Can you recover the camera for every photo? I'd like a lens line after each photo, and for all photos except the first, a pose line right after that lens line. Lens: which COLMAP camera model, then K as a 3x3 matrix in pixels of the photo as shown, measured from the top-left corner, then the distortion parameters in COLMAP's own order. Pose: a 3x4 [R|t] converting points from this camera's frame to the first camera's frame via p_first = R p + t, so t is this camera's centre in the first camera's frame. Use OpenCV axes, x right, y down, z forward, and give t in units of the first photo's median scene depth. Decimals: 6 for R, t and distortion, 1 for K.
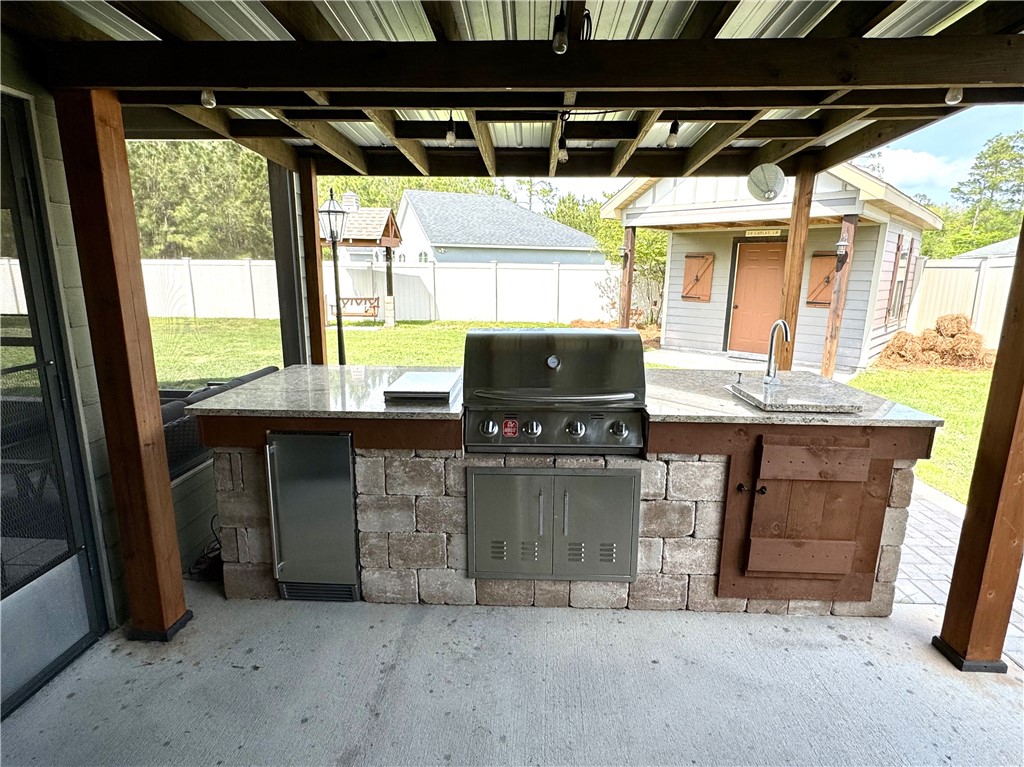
lens RADIAL K [[528.9, 0, 512.0], [0, 528.9, 383.5], [0, 0, 1]] dist [-0.002291, -0.000409]
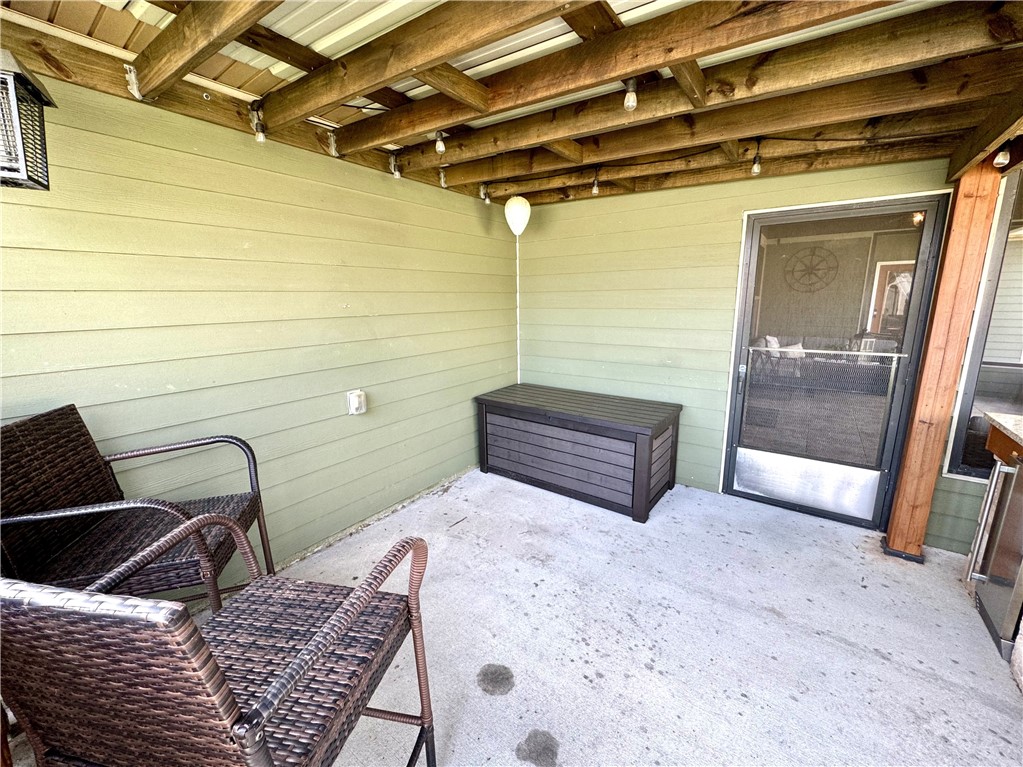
lens RADIAL K [[414.5, 0, 513.2], [0, 414.5, 385.2], [0, 0, 1]] dist [-0.003303, 0.000785]
pose [[-0.527821, 0.167684, -0.832638, 0.101785], [-0.172550, 0.938706, 0.298426, -0.014952], [0.831644, 0.301188, -0.466535, 0.072682]]
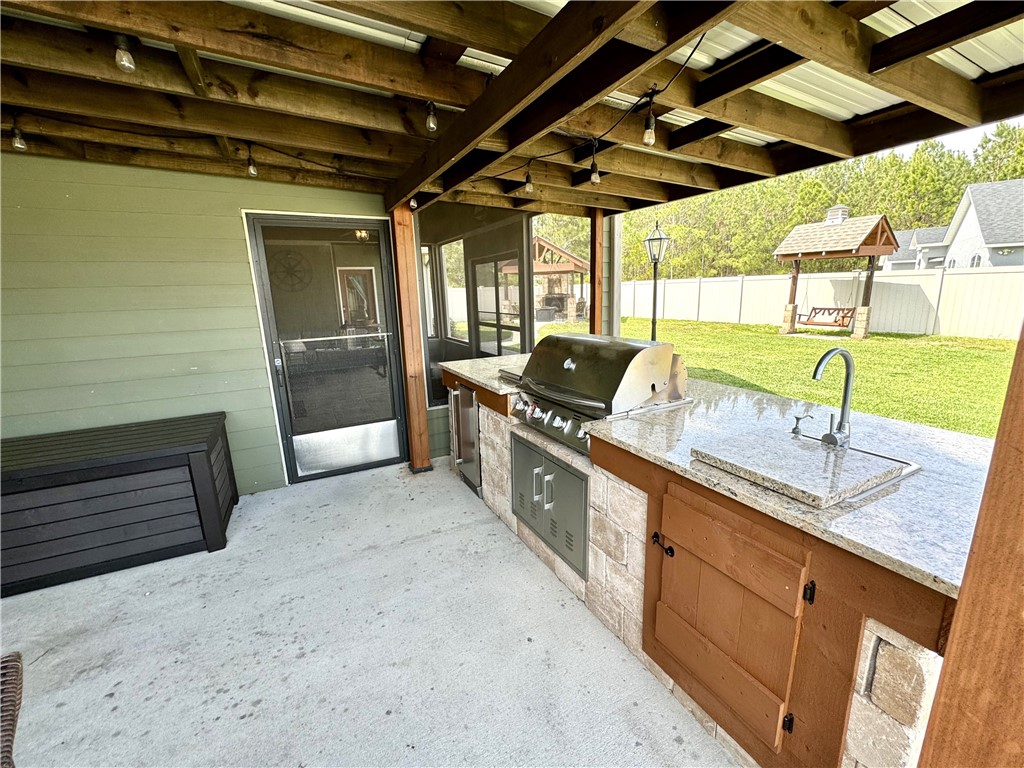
lens RADIAL K [[414.9, 0, 513.7], [0, 414.9, 385.7], [0, 0, 1]] dist [-0.003303, 0.000785]
pose [[0.517740, 0.168697, -0.838741, 0.113048], [-0.145573, 0.983442, 0.107940, -0.010730], [0.843062, 0.066213, 0.533725, 0.059939]]
